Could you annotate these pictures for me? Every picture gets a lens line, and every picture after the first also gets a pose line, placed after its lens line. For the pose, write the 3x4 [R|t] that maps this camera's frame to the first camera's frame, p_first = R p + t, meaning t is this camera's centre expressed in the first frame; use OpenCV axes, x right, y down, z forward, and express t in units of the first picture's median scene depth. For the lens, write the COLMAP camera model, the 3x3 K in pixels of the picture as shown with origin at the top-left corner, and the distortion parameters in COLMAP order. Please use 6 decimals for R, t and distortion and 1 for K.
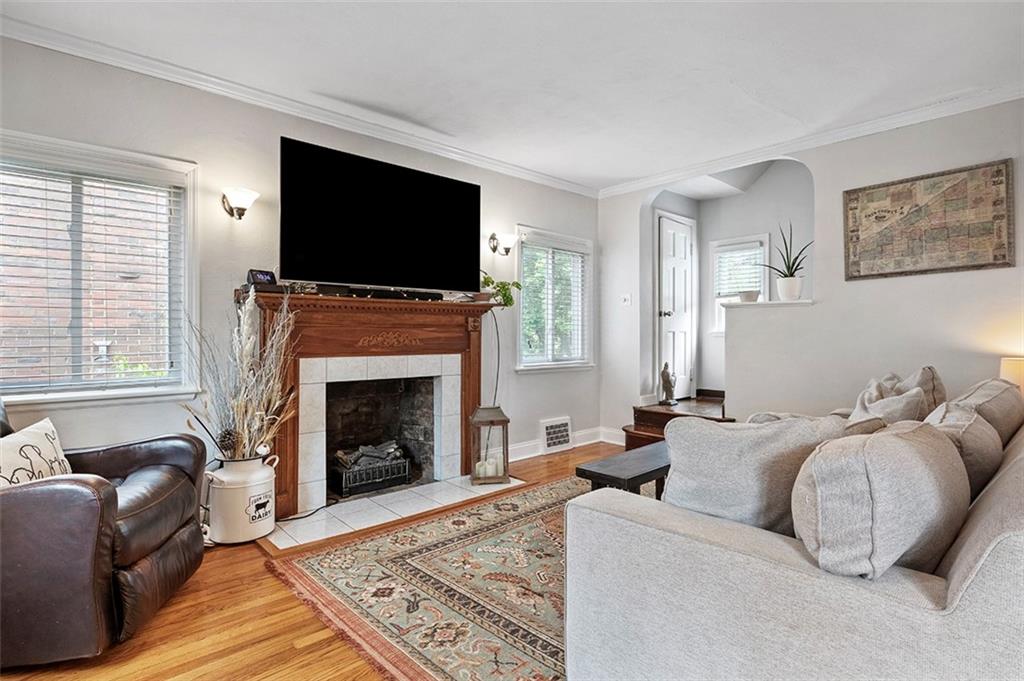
lens RADIAL K [[516.1, 0, 510.6], [0, 516.1, 345.0], [0, 0, 1]] dist [-0.004088, -0.000556]
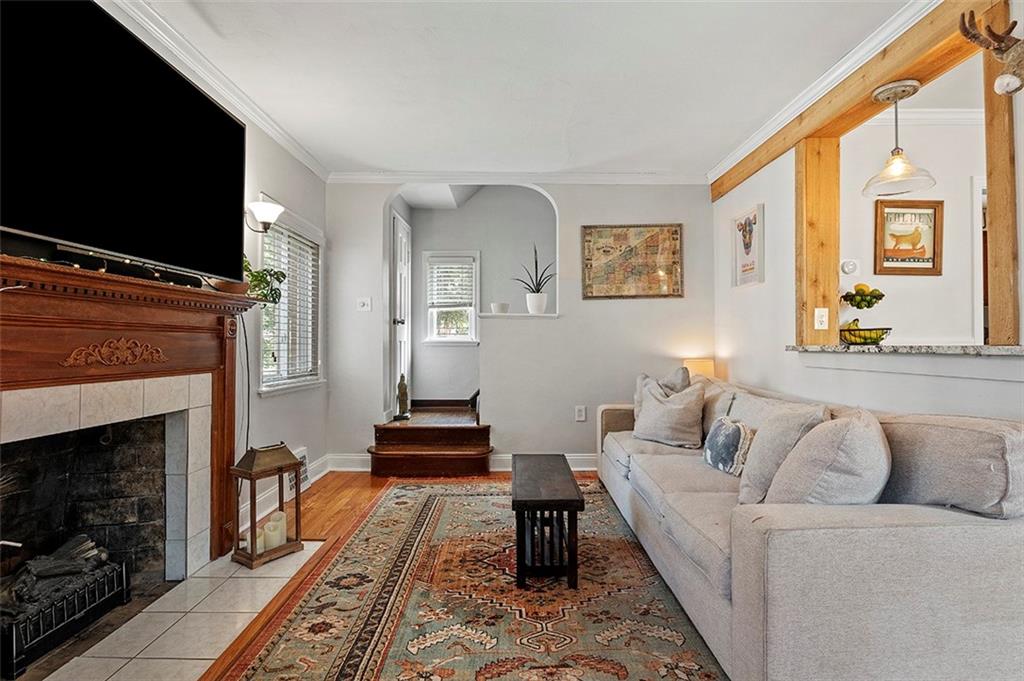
lens RADIAL K [[516.1, 0, 510.6], [0, 516.1, 345.0], [0, 0, 1]] dist [-0.004088, -0.000556]
pose [[0.665128, -0.000046, 0.746729, -0.369677], [0.015479, 0.999786, -0.013726, -0.003486], [-0.746569, 0.020689, 0.664986, 0.319841]]
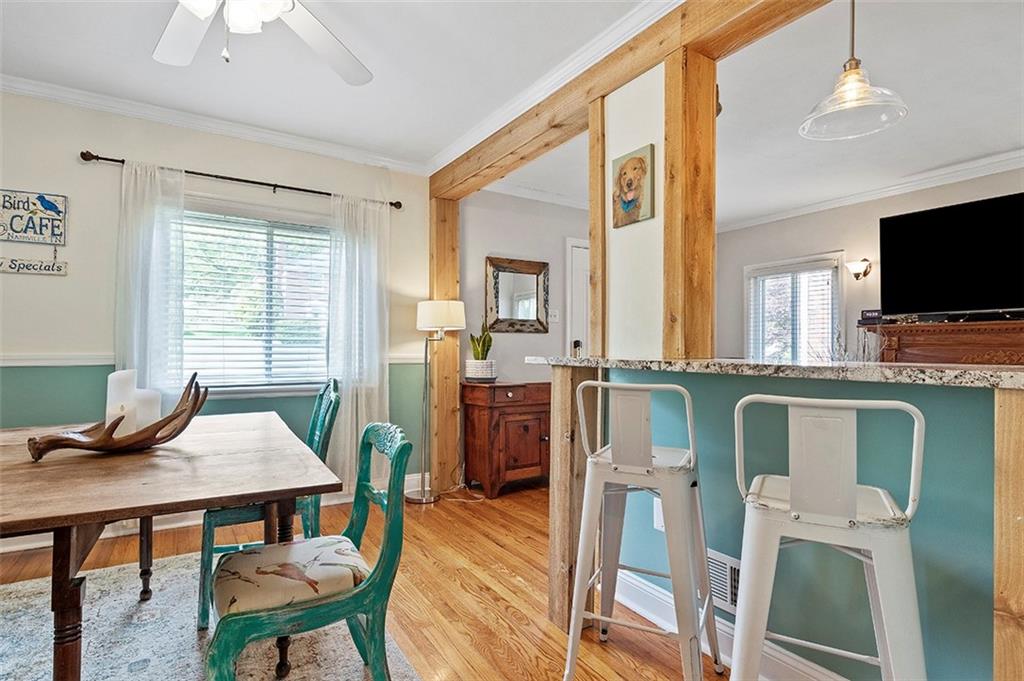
lens RADIAL K [[516.1, 0, 510.6], [0, 516.1, 345.0], [0, 0, 1]] dist [-0.004088, -0.000556]
pose [[-0.167031, -0.005989, -0.985933, 0.993020], [-0.022633, 0.999741, -0.002238, -0.012114], [0.985692, 0.021941, -0.167124, 0.176368]]
